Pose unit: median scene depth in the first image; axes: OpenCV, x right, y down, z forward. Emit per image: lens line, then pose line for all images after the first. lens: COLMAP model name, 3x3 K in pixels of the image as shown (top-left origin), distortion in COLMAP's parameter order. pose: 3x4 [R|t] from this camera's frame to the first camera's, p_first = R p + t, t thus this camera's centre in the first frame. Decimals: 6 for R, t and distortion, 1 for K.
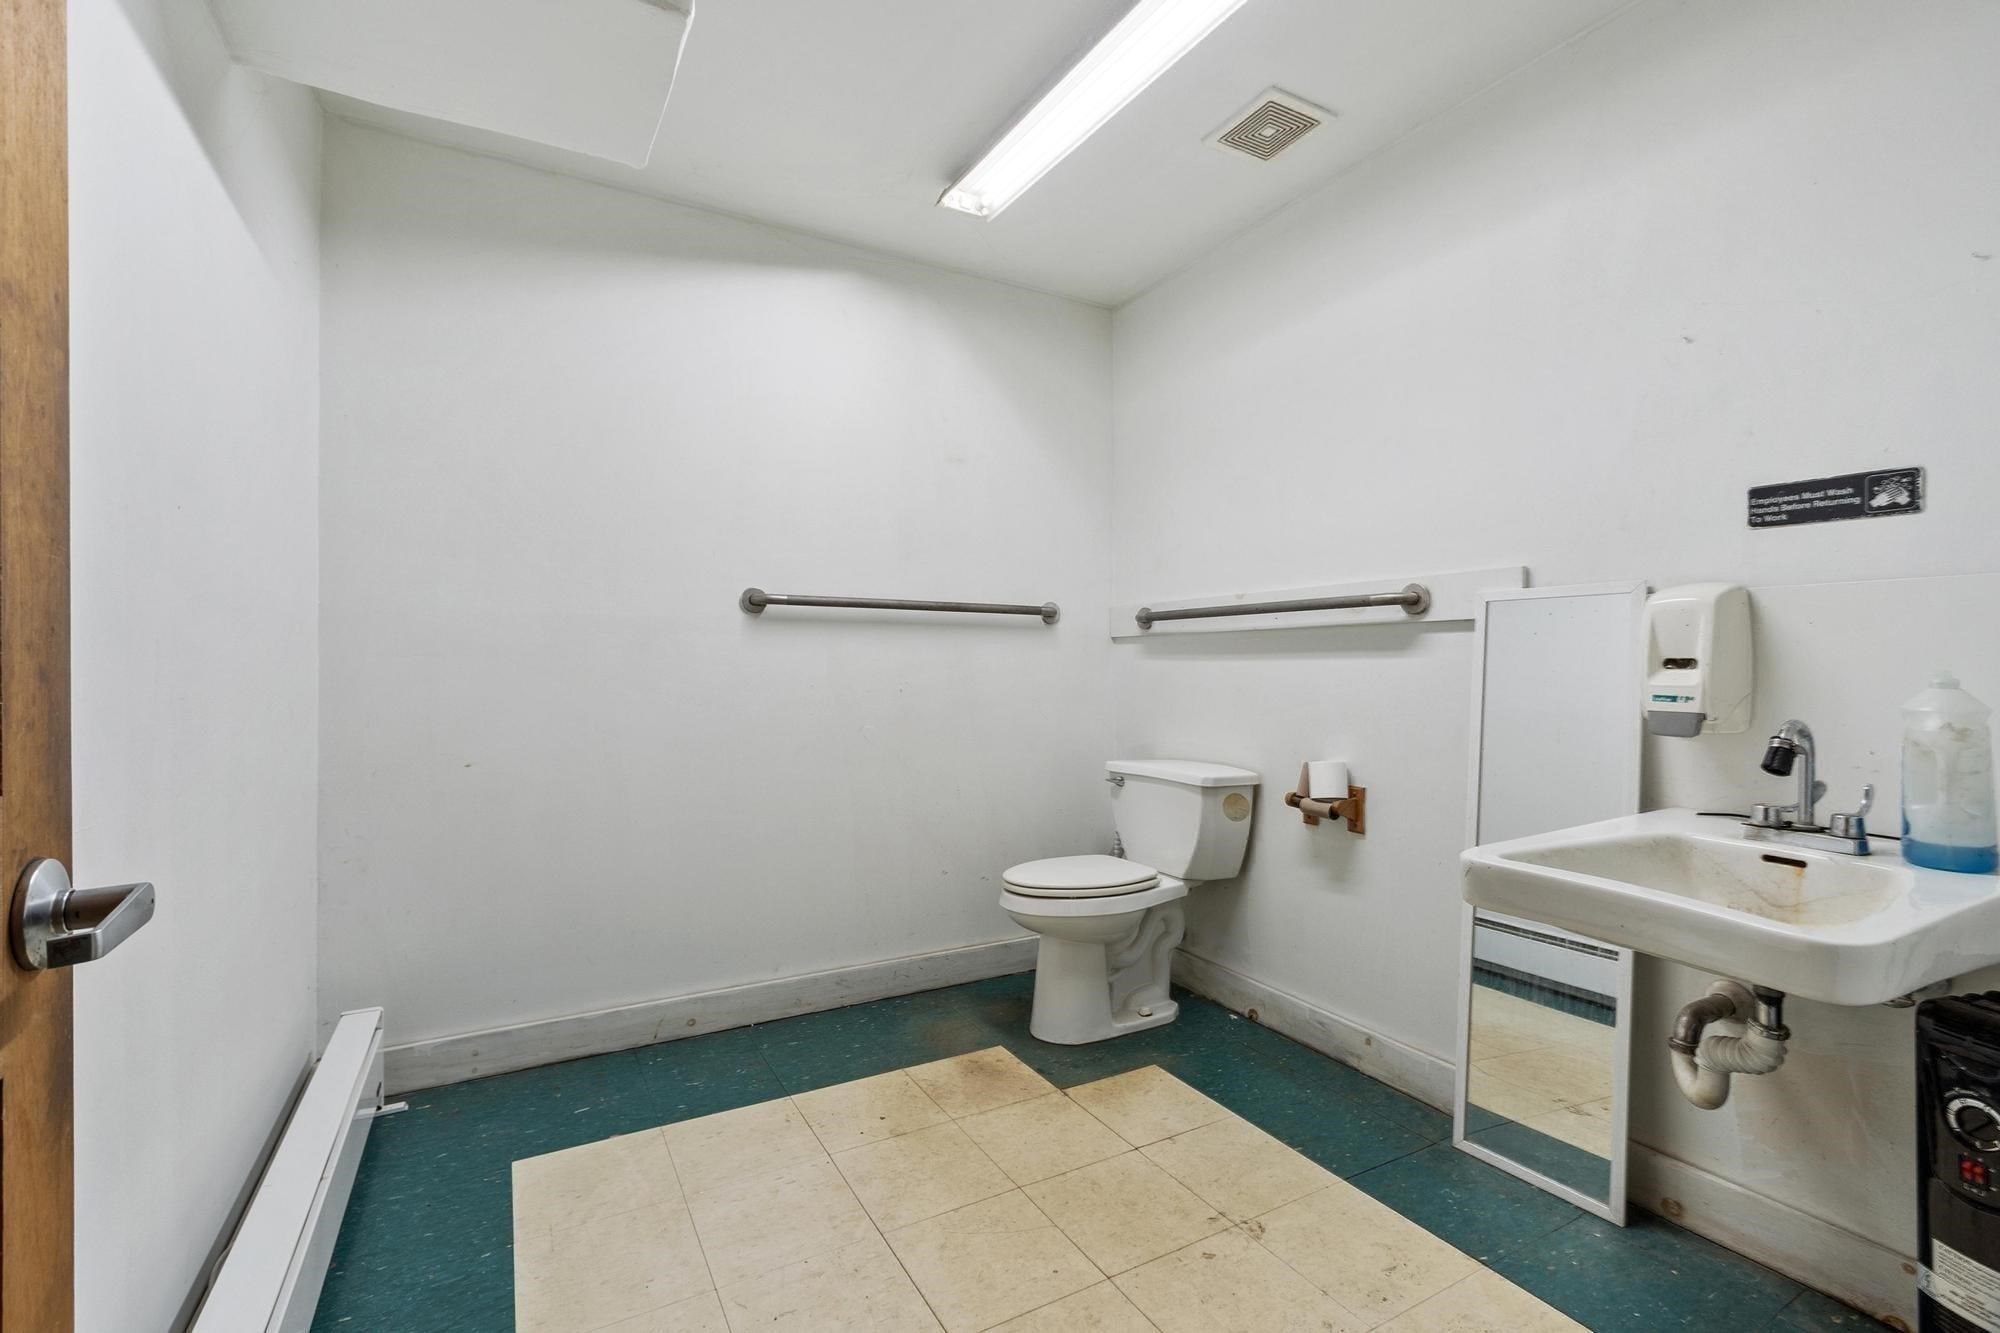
lens RADIAL K [[889.5, 0, 999.3], [0, 889.5, 654.3], [0, 0, 1]] dist [-0.001590, -0.000781]
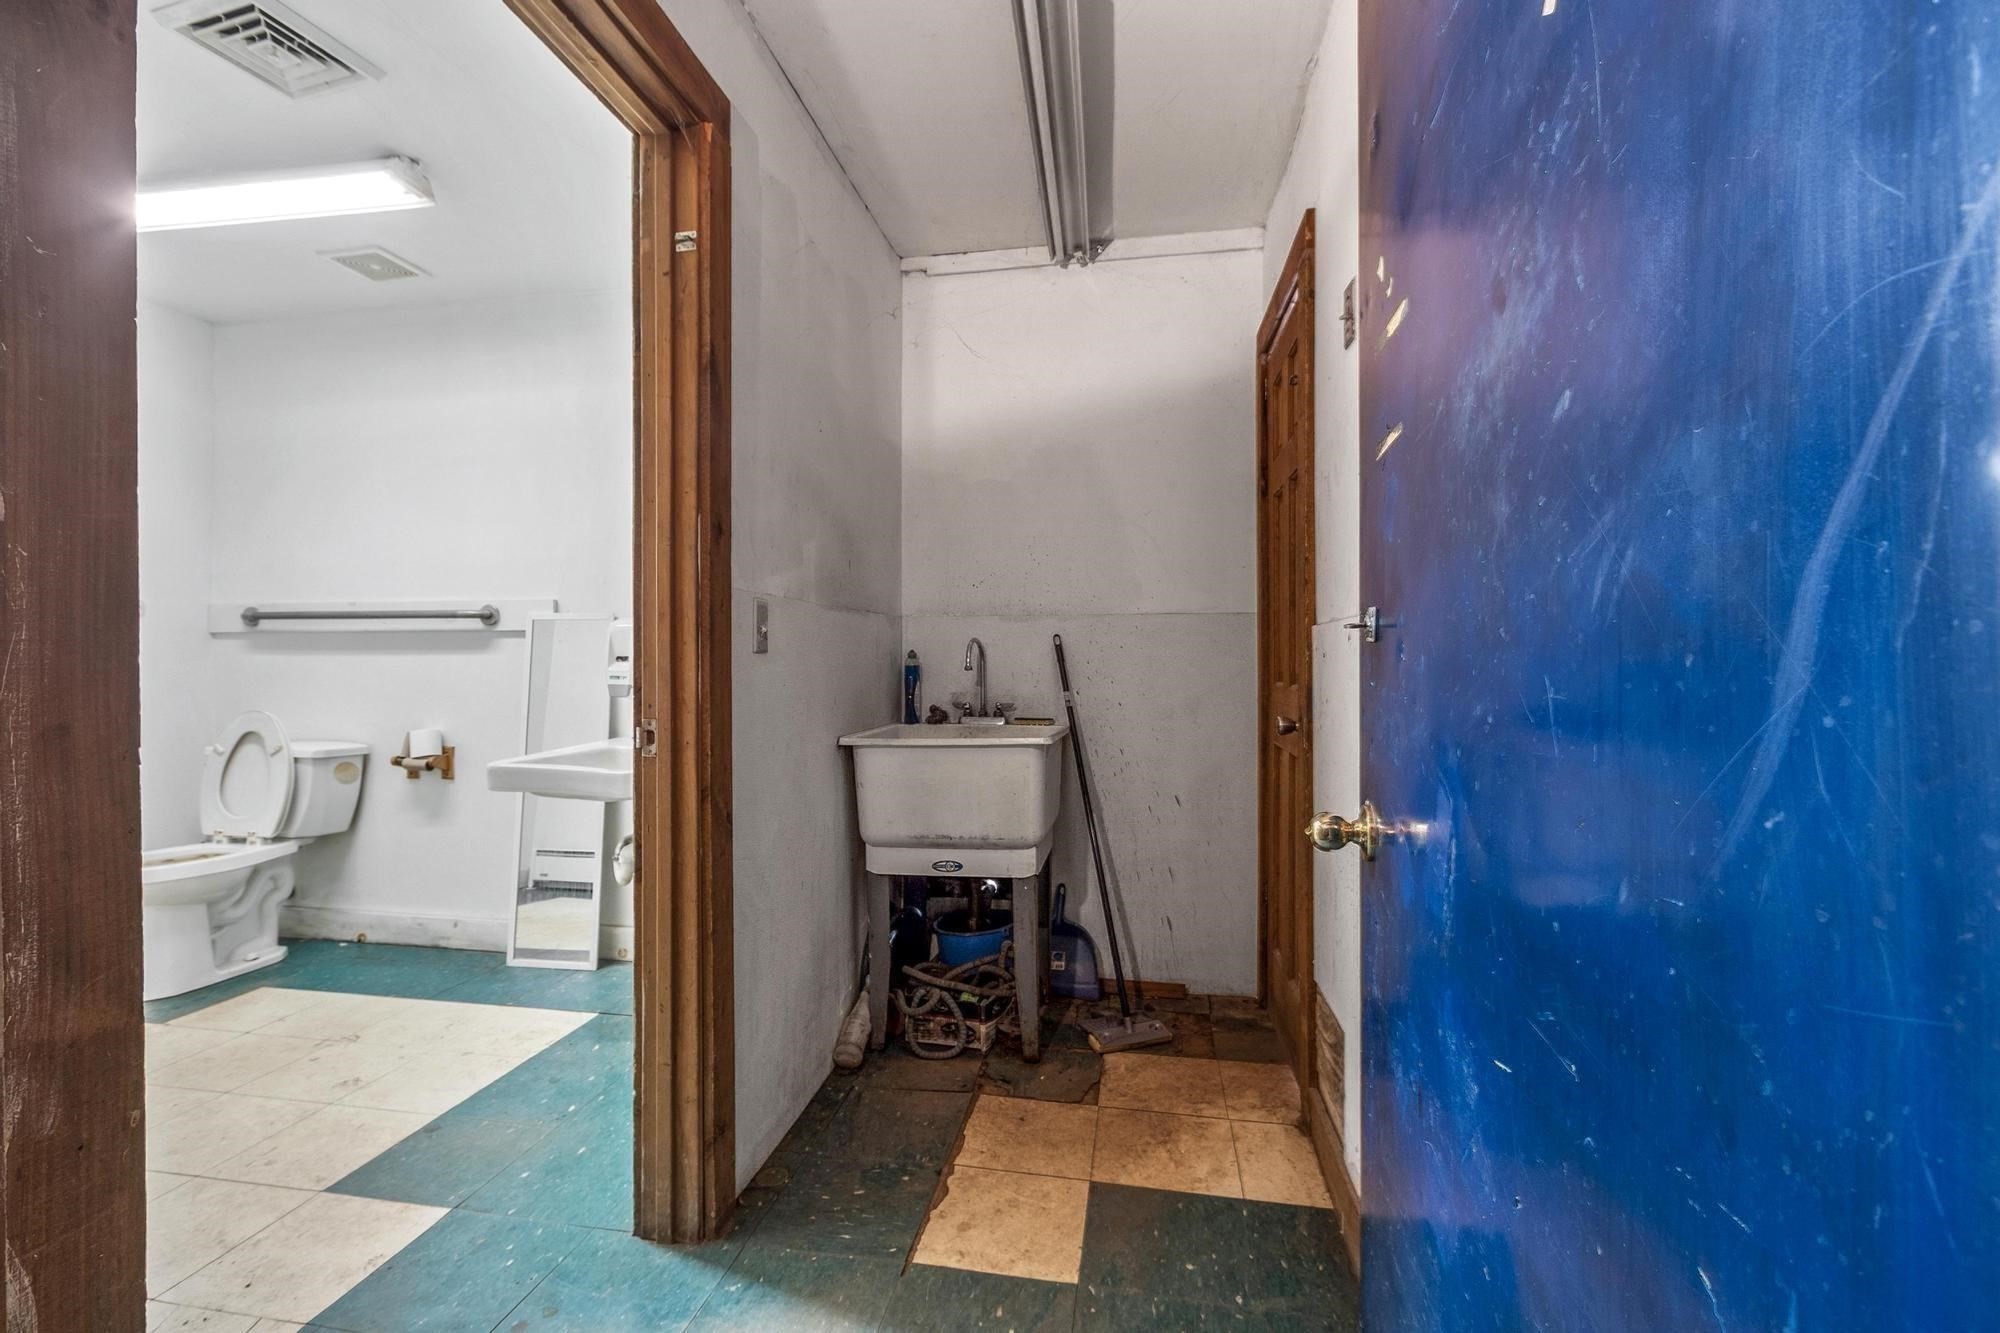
lens RADIAL K [[889.5, 0, 999.3], [0, 889.5, 654.3], [0, 0, 1]] dist [-0.001590, -0.000781]
pose [[0.640179, 0.004722, 0.768211, -0.117422], [-0.010160, 0.999946, 0.002320, -0.008055], [-0.768158, -0.009291, 0.640193, -0.555106]]
